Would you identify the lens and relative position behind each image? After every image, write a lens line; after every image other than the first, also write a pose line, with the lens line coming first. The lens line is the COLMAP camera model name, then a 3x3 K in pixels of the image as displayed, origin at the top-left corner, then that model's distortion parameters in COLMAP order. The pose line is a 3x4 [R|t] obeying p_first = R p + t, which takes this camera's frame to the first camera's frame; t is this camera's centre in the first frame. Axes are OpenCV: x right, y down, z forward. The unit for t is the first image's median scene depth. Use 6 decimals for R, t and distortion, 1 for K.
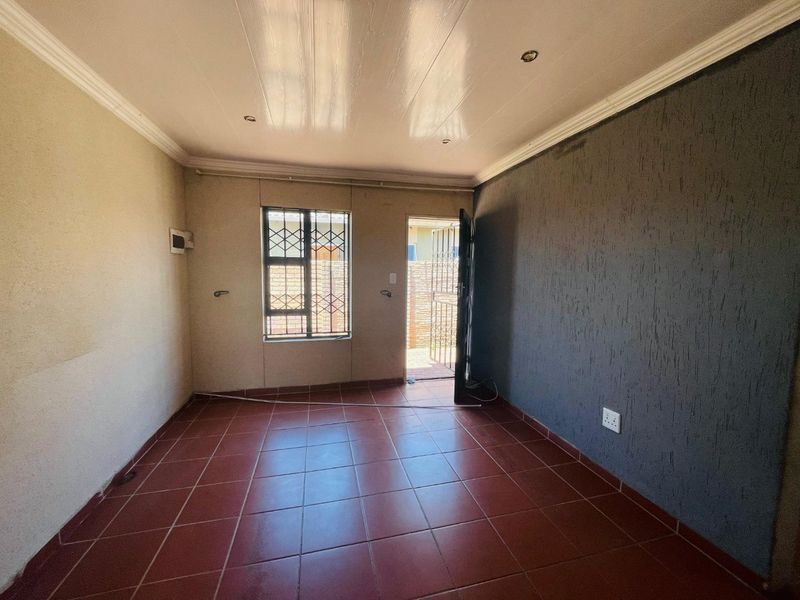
lens RADIAL K [[326.2, 0, 400.0], [0, 326.2, 300.0], [0, 0, 1]] dist [0.001905, -0.000017]
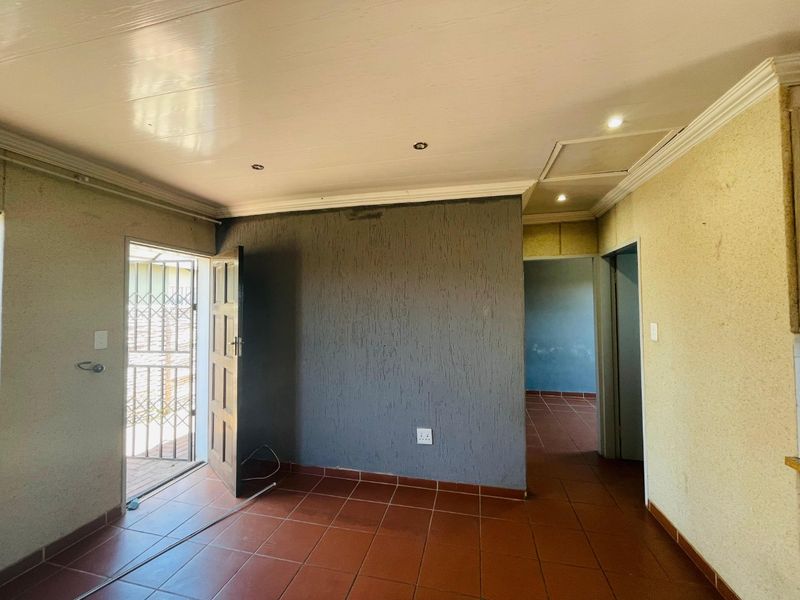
lens RADIAL K [[326.2, 0, 400.0], [0, 326.2, 300.0], [0, 0, 1]] dist [0.001905, -0.000017]
pose [[0.461604, 0.007254, 0.887057, -0.414188], [0.092484, 0.994124, -0.056256, -0.076397], [-0.882252, 0.108006, 0.458220, 0.349356]]
